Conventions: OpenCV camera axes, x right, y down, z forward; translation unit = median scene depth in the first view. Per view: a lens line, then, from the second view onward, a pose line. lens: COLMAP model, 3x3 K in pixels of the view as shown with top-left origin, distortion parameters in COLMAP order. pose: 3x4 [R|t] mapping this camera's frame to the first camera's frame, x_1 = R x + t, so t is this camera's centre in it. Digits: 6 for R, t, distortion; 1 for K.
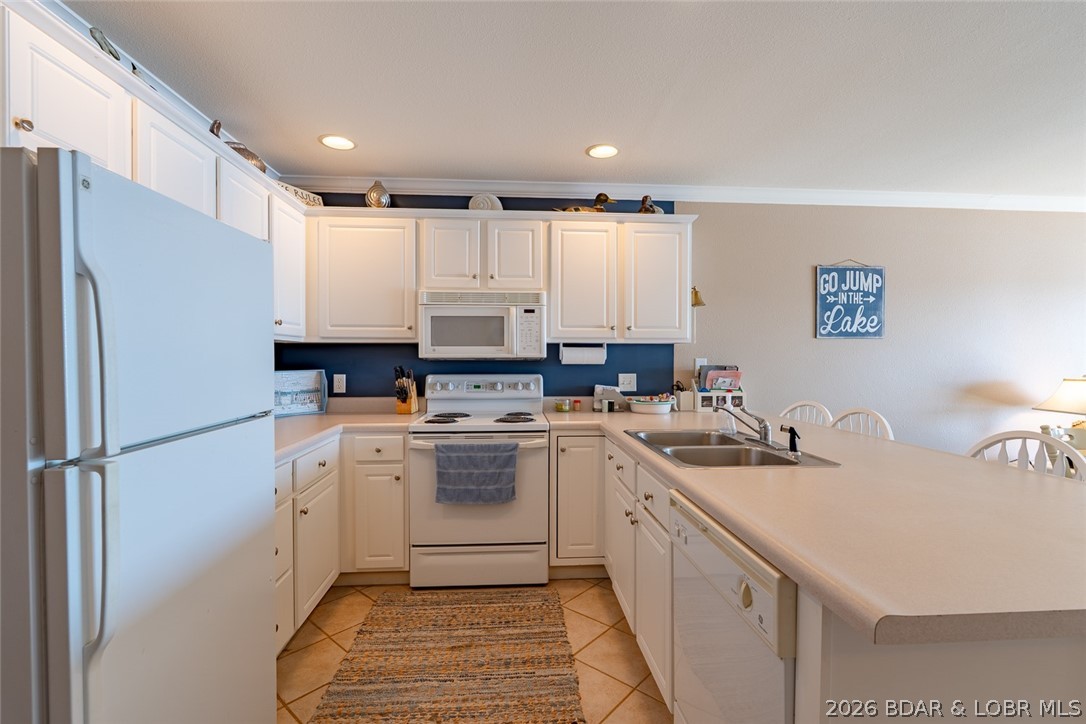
lens RADIAL K [[496.7, 0, 549.4], [0, 496.7, 363.0], [0, 0, 1]] dist [-0.003409, 0.000381]
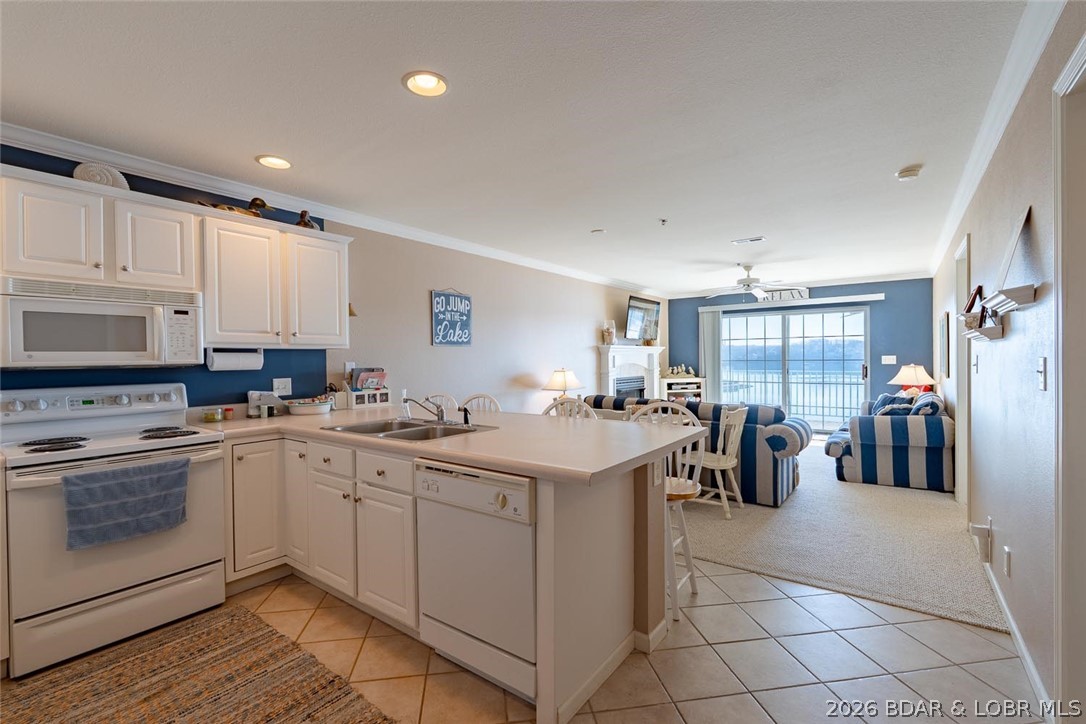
lens RADIAL K [[496.7, 0, 541.8], [0, 496.7, 361.6], [0, 0, 1]] dist [-0.003409, 0.000381]
pose [[0.647242, -0.014539, 0.762146, -0.298381], [0.023101, 0.999733, -0.000547, 0.000010], [-0.761935, 0.017960, 0.647405, -0.074508]]
